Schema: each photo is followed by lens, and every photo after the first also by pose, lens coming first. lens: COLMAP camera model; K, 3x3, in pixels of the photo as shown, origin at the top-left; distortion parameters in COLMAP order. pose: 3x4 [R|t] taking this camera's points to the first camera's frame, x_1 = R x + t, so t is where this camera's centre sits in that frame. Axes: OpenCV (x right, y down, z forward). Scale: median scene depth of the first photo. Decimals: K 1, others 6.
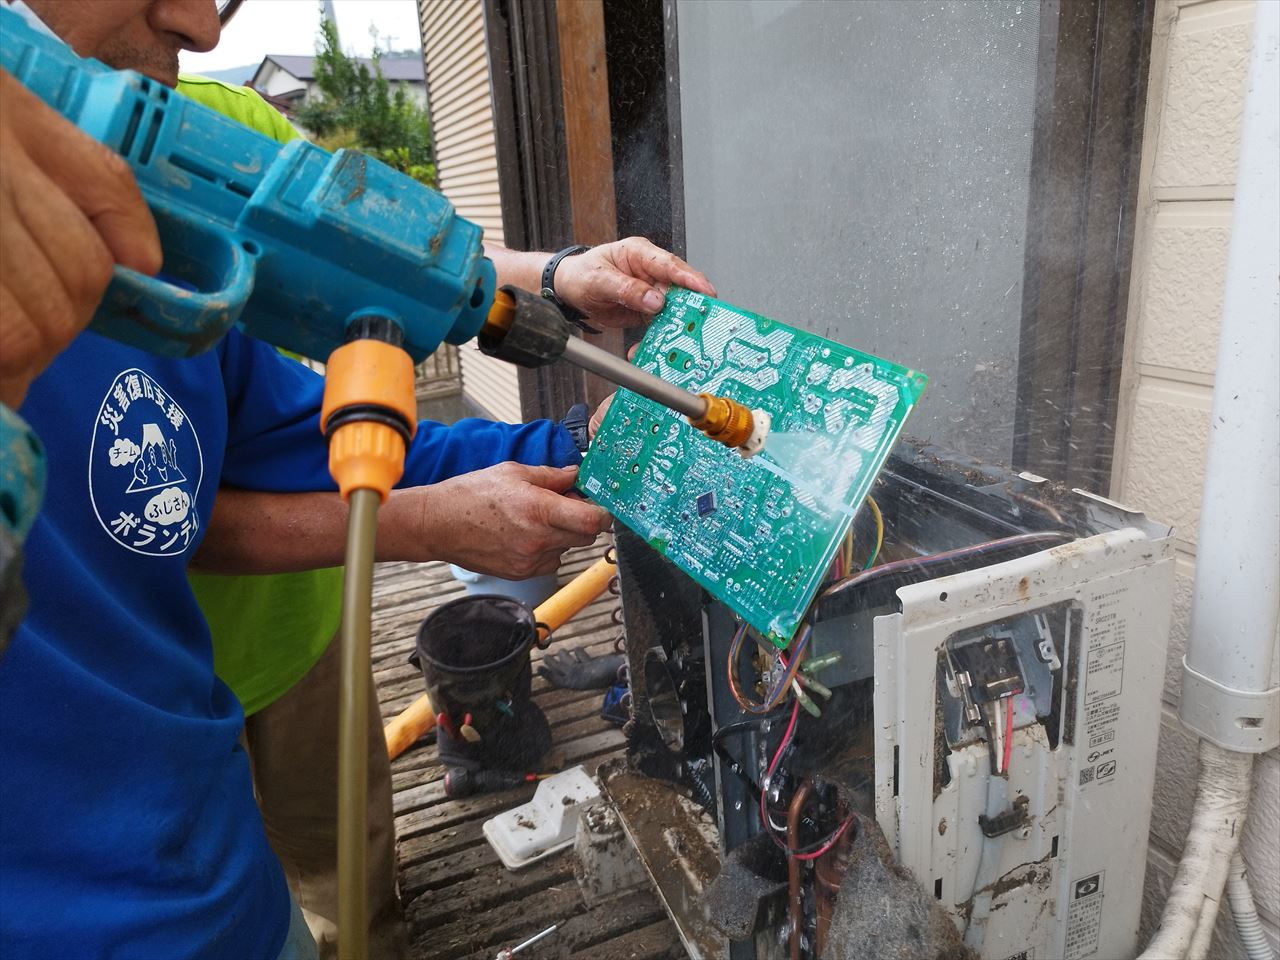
lens RADIAL K [[935.7, 0, 640.0], [0, 935.7, 480.0], [0, 0, 1]] dist [-0.016860, -0.003092]
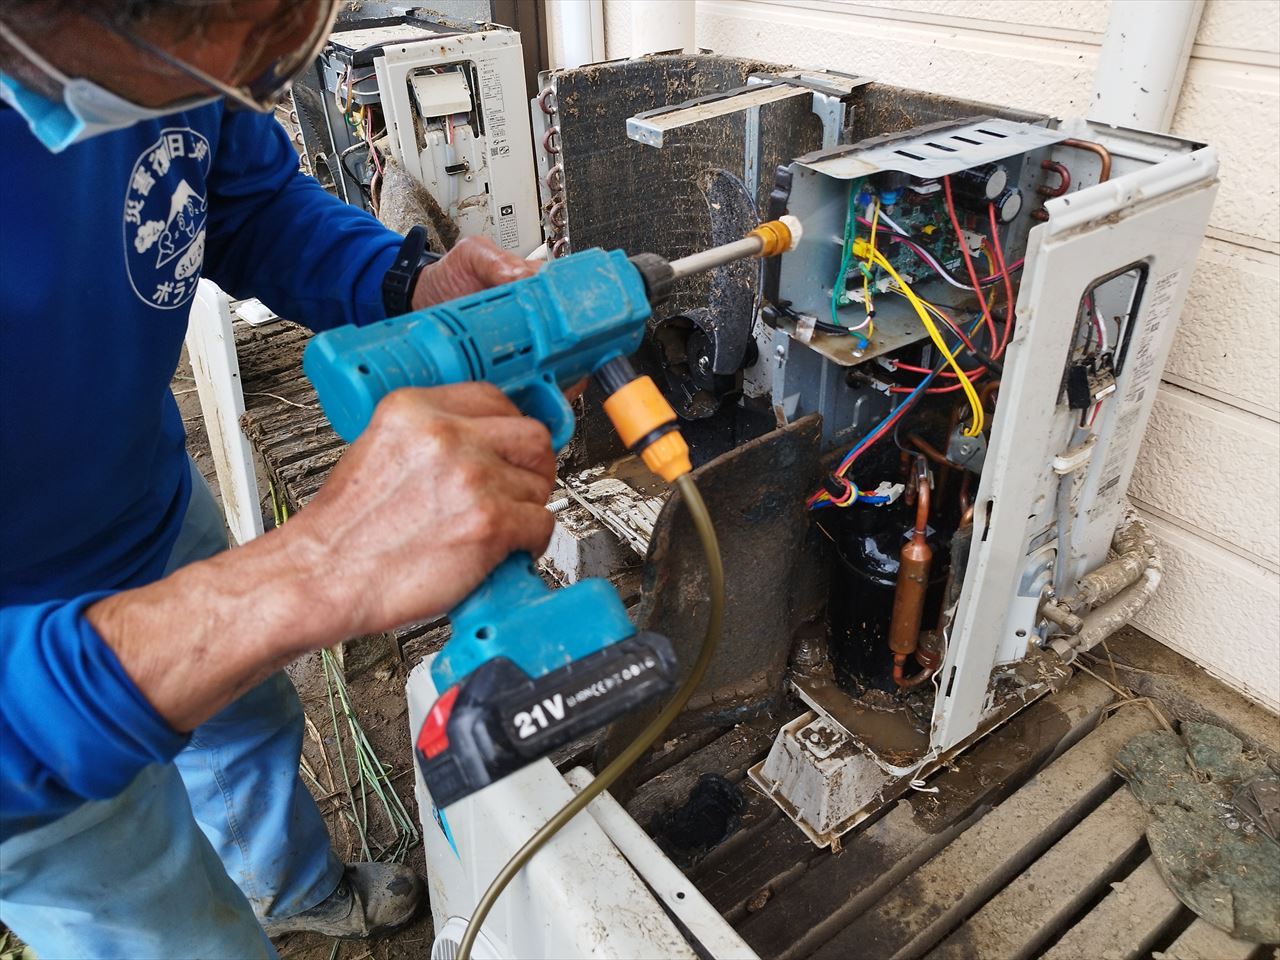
lens RADIAL K [[949.0, 0, 645.1], [0, 949.0, 453.1], [0, 0, 1]] dist [0.052746, -0.000435]
pose [[0.973176, -0.087477, 0.212783, 0.223786], [0.036936, 0.972302, 0.230790, 0.420942], [-0.227078, -0.216739, 0.949452, -1.238751]]
